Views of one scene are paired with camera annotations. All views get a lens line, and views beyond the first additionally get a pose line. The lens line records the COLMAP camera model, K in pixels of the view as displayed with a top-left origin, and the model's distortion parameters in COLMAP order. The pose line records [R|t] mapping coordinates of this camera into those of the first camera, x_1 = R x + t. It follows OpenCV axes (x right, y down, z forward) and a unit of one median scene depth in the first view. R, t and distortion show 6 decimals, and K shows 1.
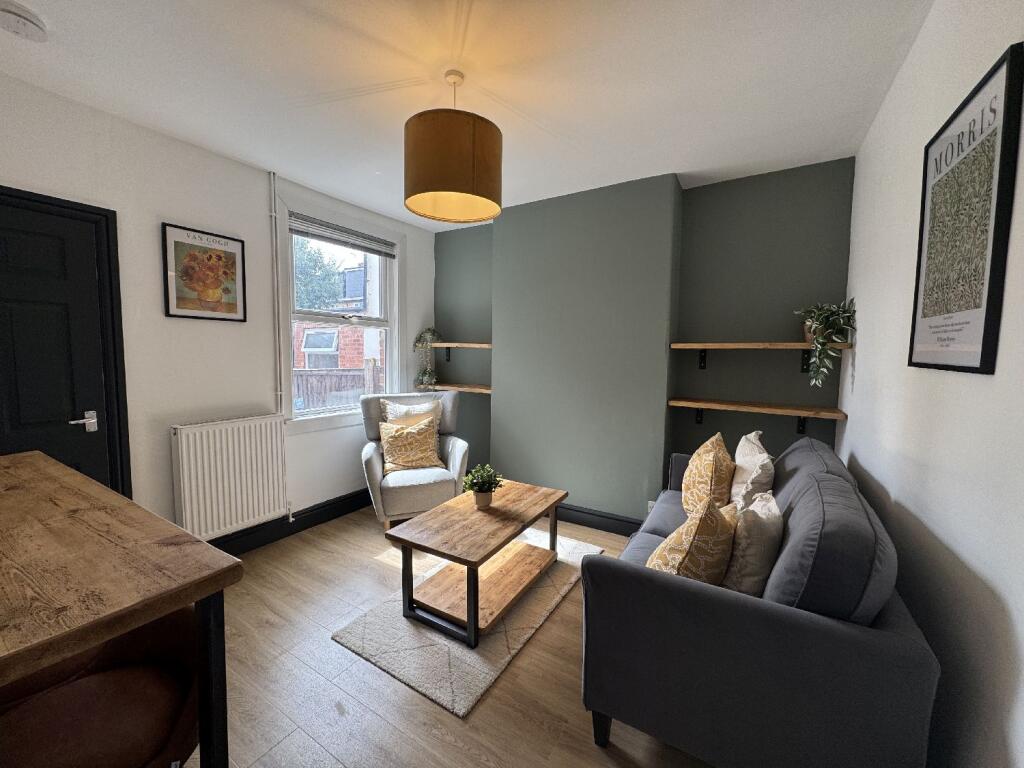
lens RADIAL K [[406.1, 0, 511.0], [0, 406.1, 380.1], [0, 0, 1]] dist [-0.001116, -0.000122]
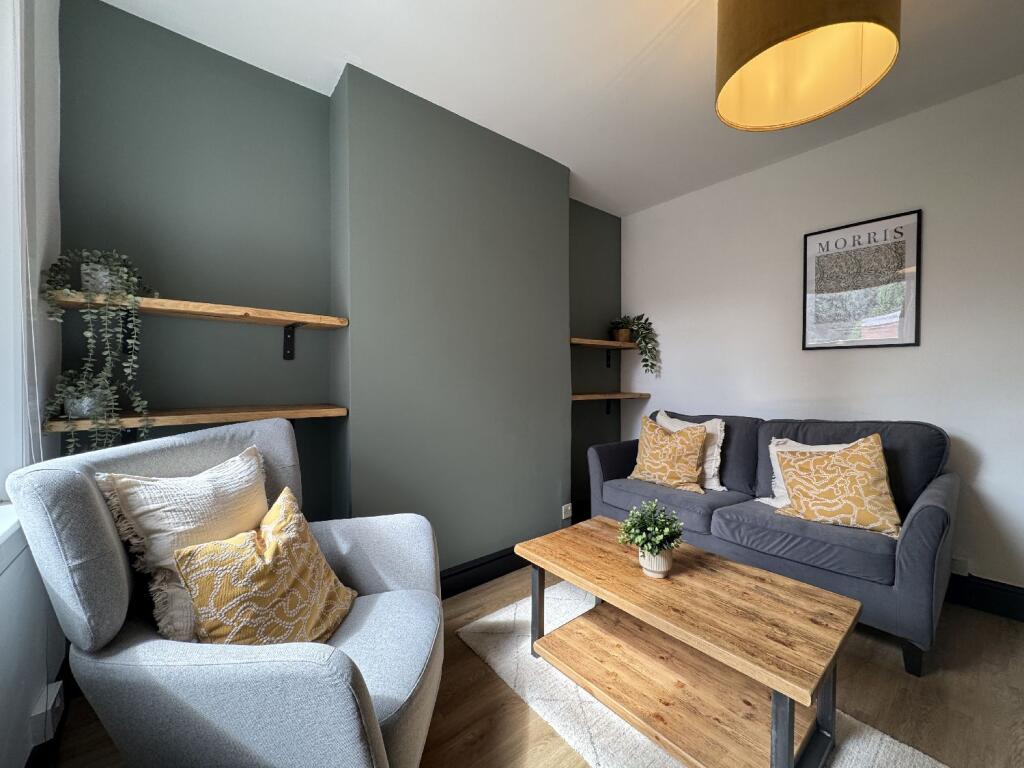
lens RADIAL K [[406.1, 0, 512.6], [0, 406.1, 389.9], [0, 0, 1]] dist [-0.001116, -0.000122]
pose [[0.325377, -0.038275, 0.944809, -0.637517], [0.071412, 0.997322, 0.015809, 0.010892], [-0.942884, 0.062327, 0.327239, 0.886477]]
